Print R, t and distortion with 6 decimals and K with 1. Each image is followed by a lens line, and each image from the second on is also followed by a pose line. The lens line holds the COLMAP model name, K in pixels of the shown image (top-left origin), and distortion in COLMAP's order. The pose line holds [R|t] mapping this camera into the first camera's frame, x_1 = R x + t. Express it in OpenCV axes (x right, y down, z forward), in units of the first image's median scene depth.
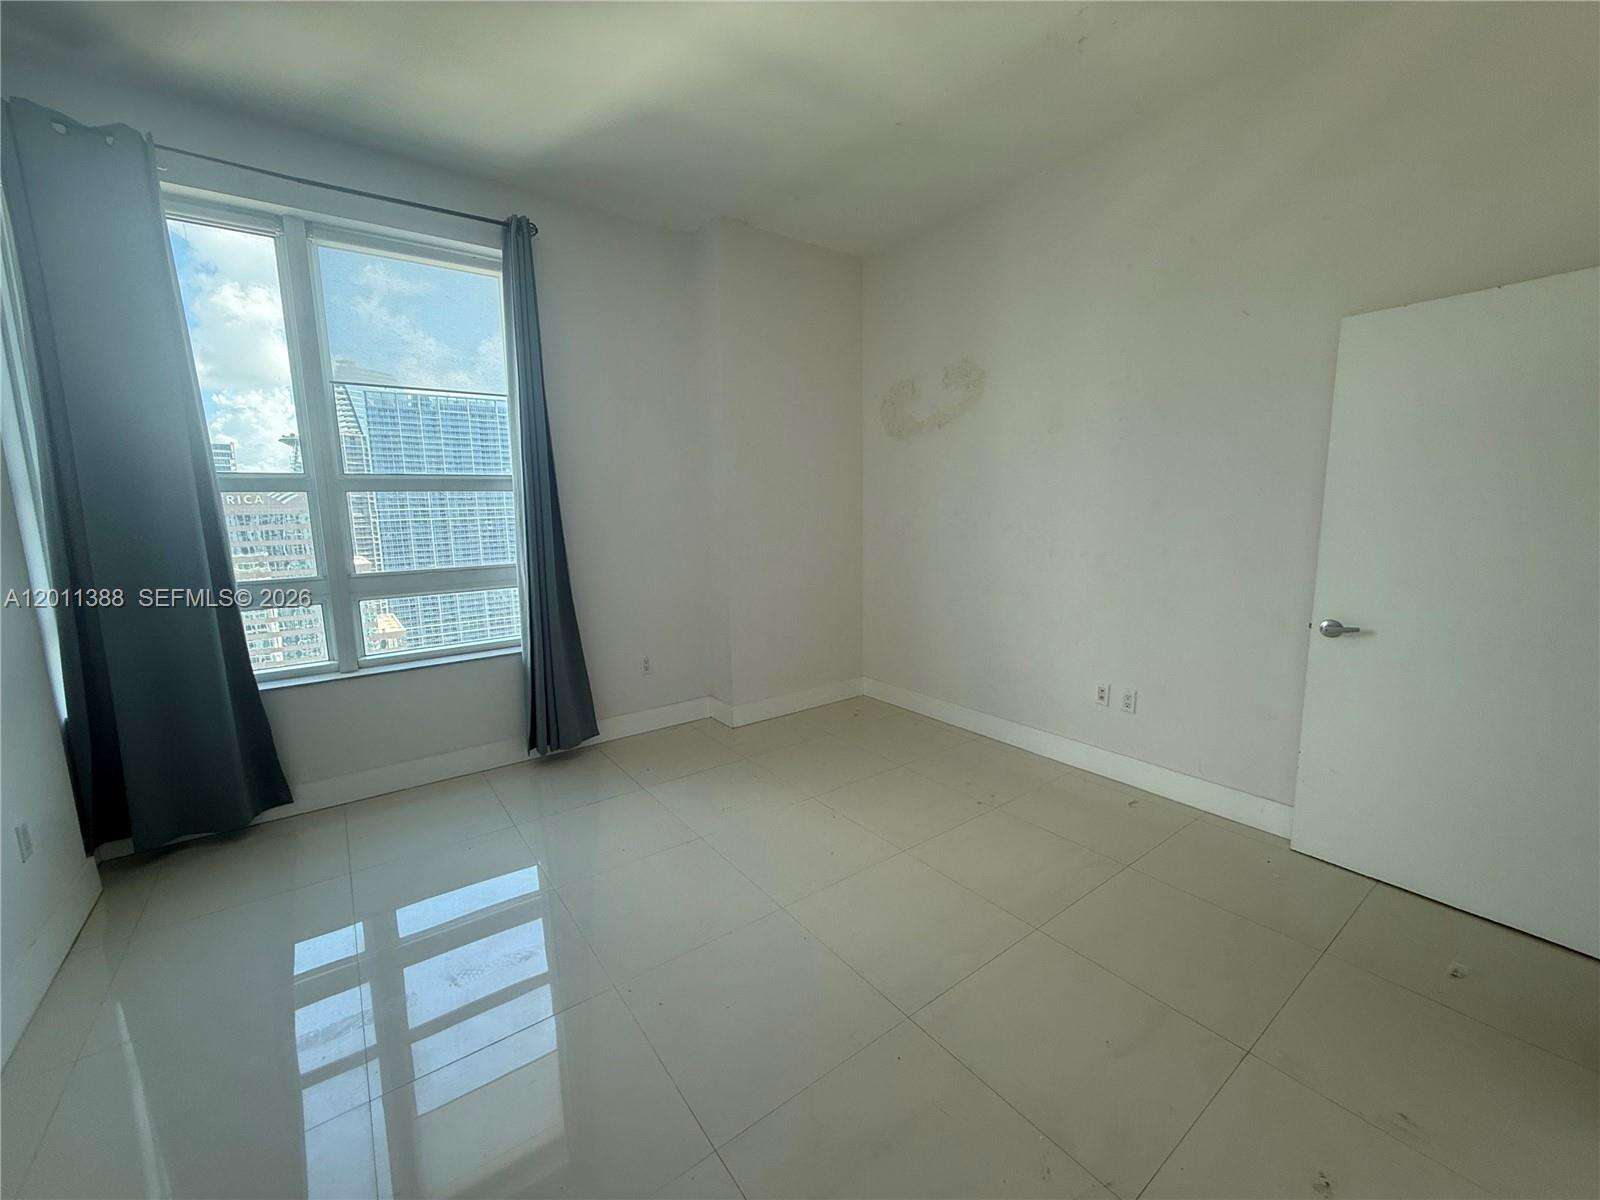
lens RADIAL K [[636.8, 0, 798.2], [0, 636.8, 596.9], [0, 0, 1]] dist [-0.000942, 0.000392]
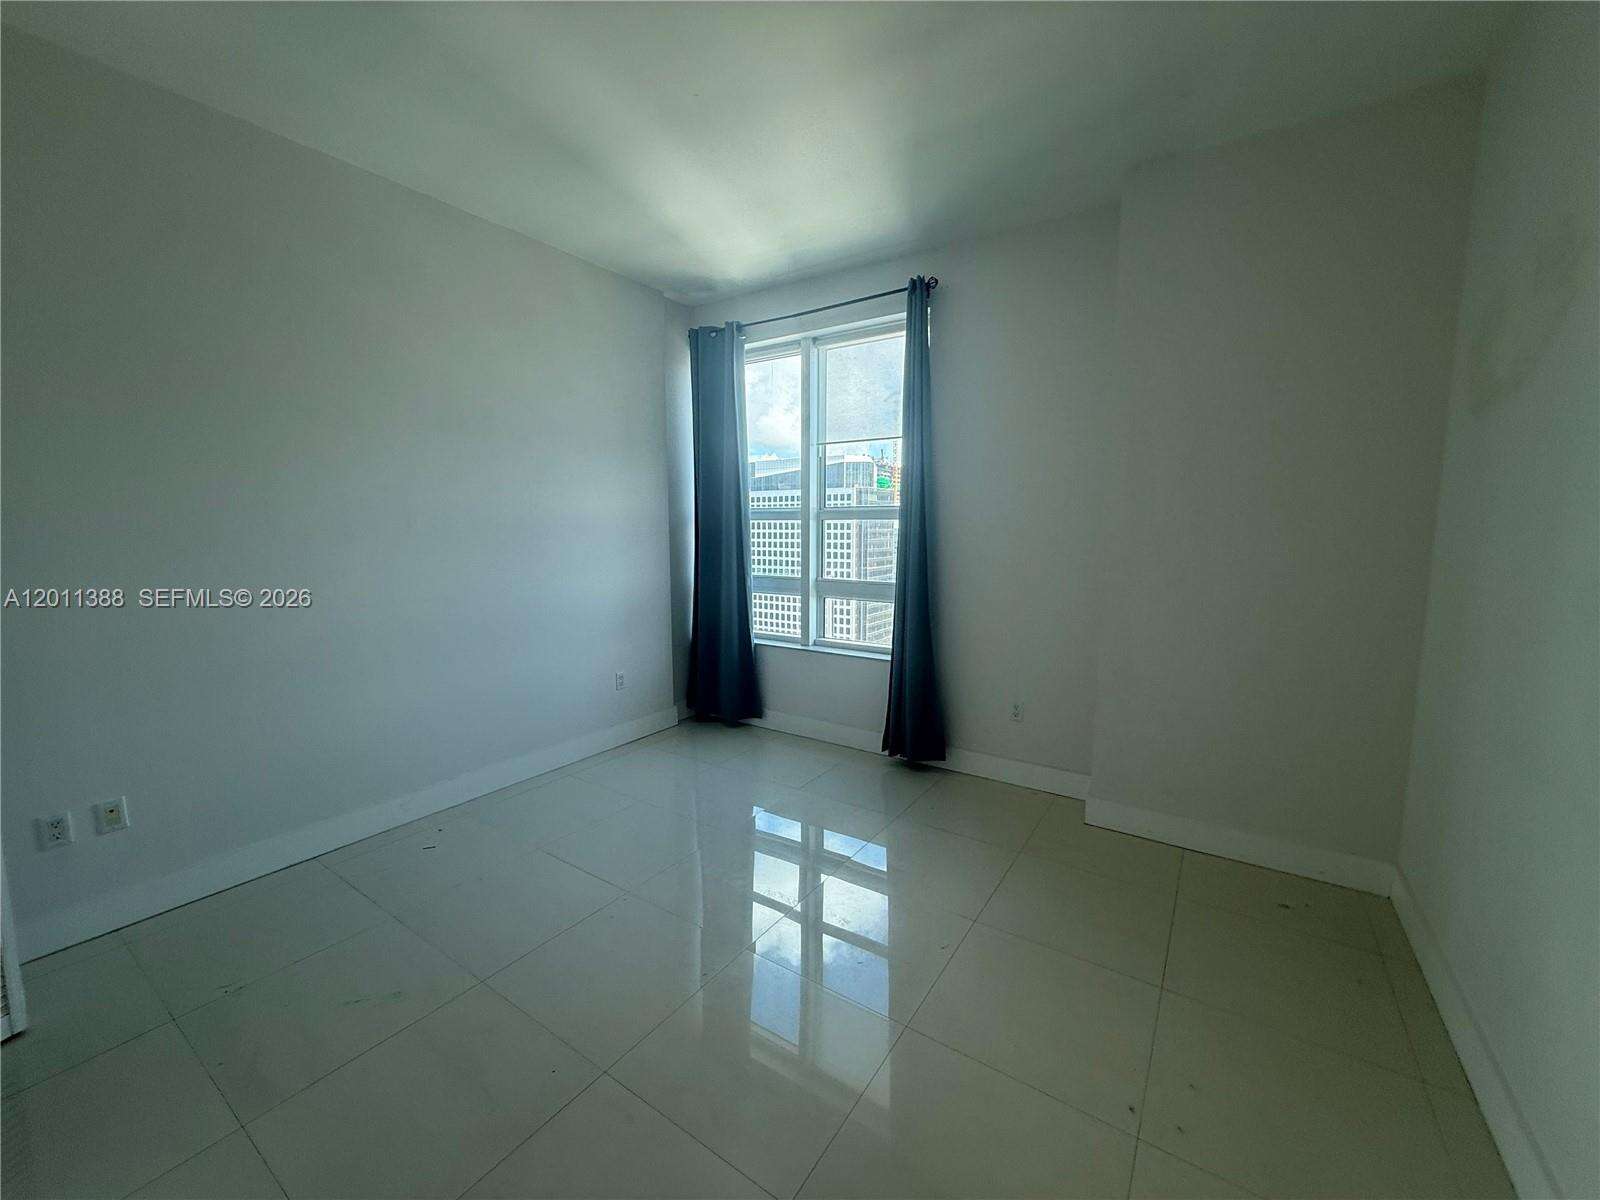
lens RADIAL K [[636.8, 0, 814.5], [0, 636.8, 597.5], [0, 0, 1]] dist [-0.000942, 0.000392]
pose [[0.339339, 0.124505, -0.932388, 1.344201], [-0.147926, 0.985932, 0.077818, -0.220918], [0.928960, 0.111517, 0.352982, 1.086868]]
